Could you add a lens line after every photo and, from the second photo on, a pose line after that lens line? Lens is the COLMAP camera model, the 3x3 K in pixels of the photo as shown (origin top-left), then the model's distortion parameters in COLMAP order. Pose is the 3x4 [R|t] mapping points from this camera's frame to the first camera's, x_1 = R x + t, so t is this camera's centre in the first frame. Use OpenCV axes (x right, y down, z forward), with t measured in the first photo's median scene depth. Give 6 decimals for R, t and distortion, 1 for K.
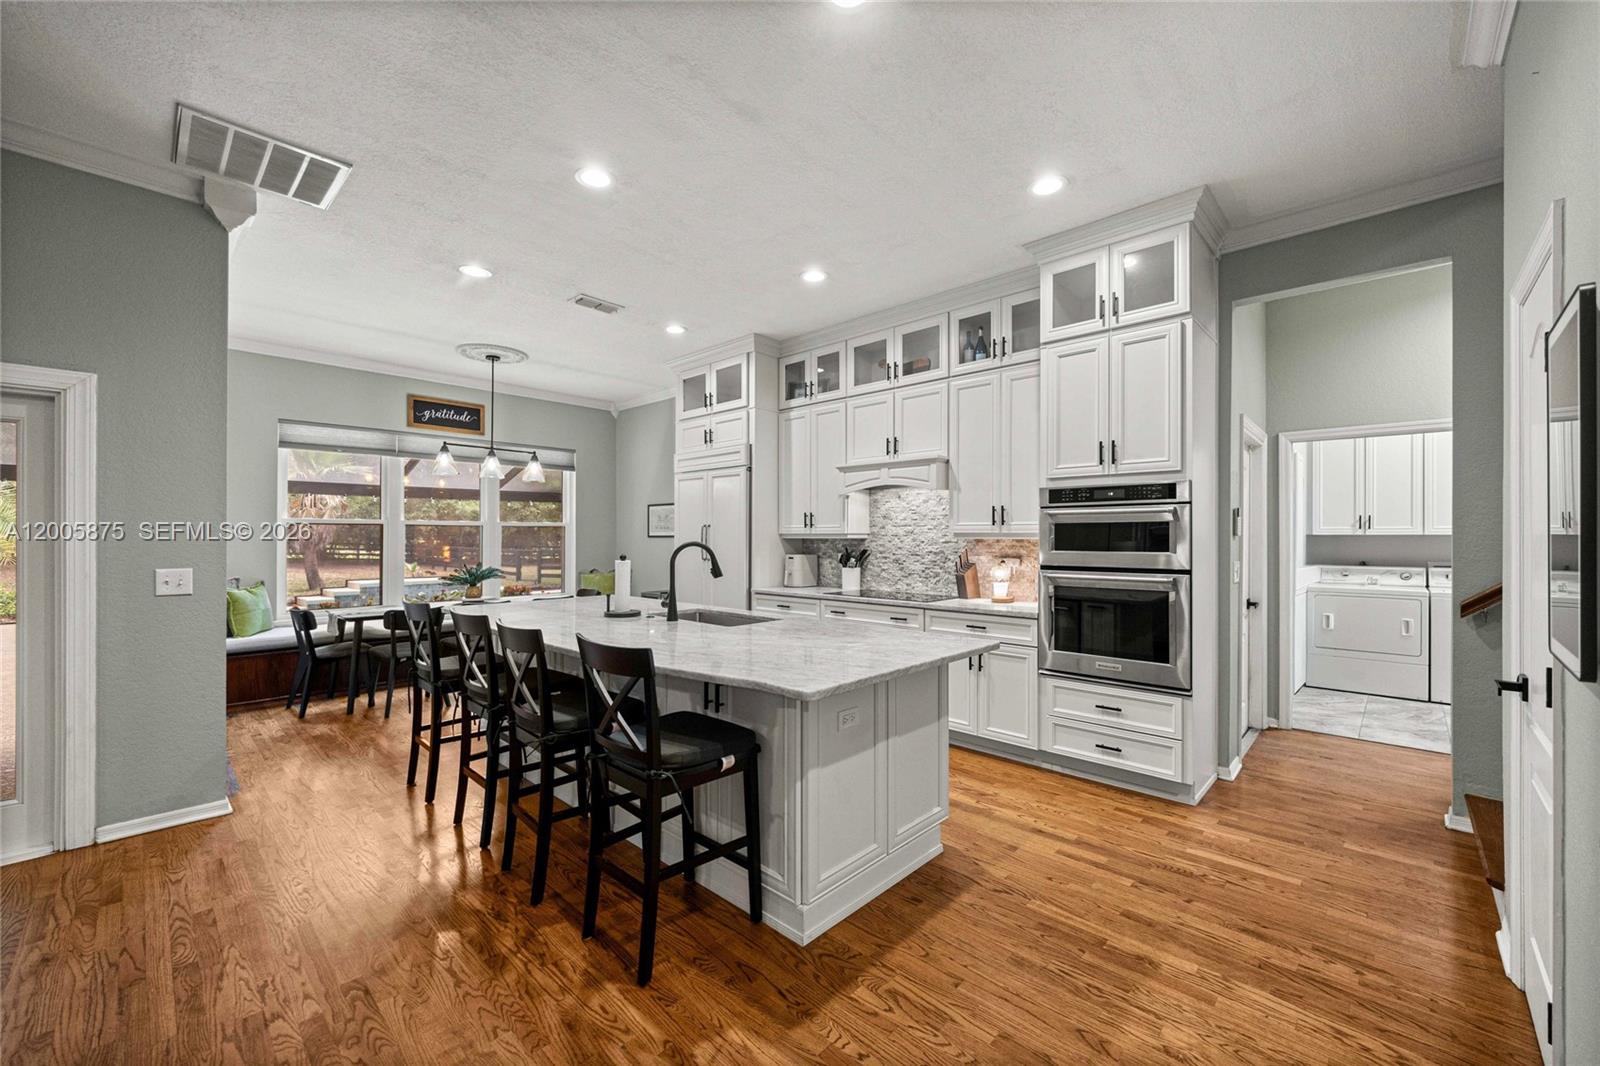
lens RADIAL K [[621.1, 0, 813.2], [0, 621.1, 537.4], [0, 0, 1]] dist [-0.019111, -0.000179]
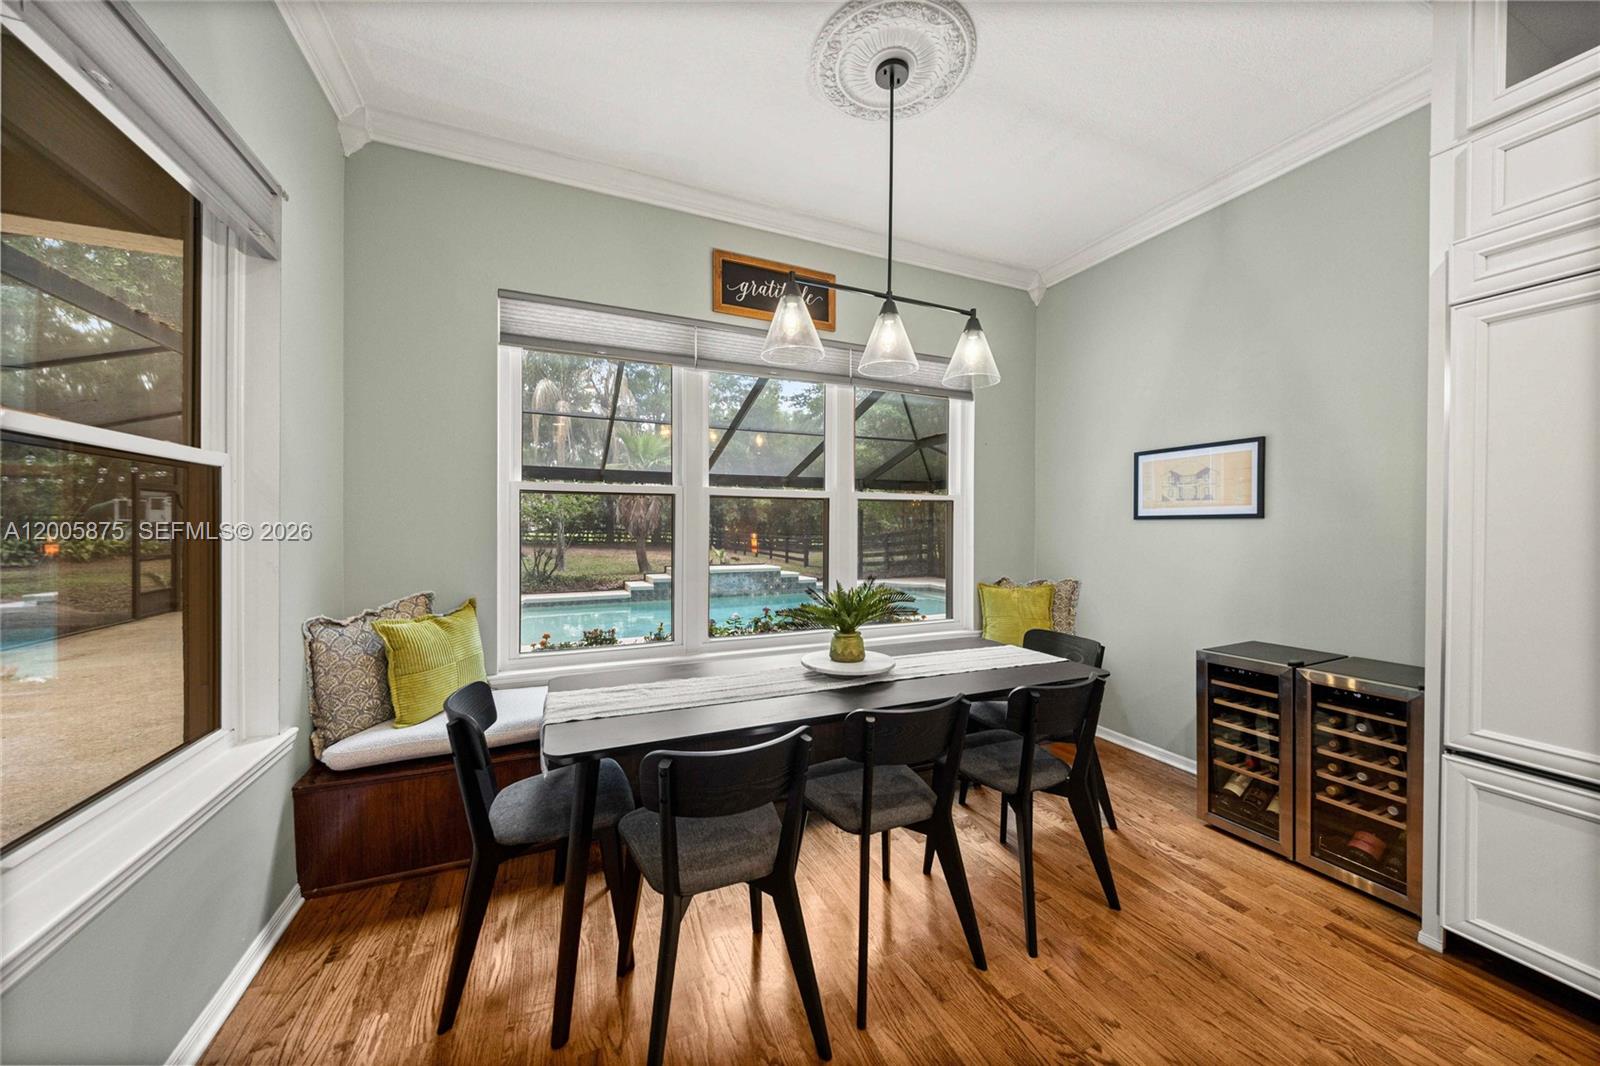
lens RADIAL K [[536.2, 0, 800.0], [0, 536.2, 533.0], [0, 0, 1]] dist [0.006664, 0.000146]
pose [[0.908950, 0.006601, -0.416853, -0.394099], [-0.001947, 0.999931, 0.011590, 0.007442], [0.416900, -0.009723, 0.908900, 0.605182]]
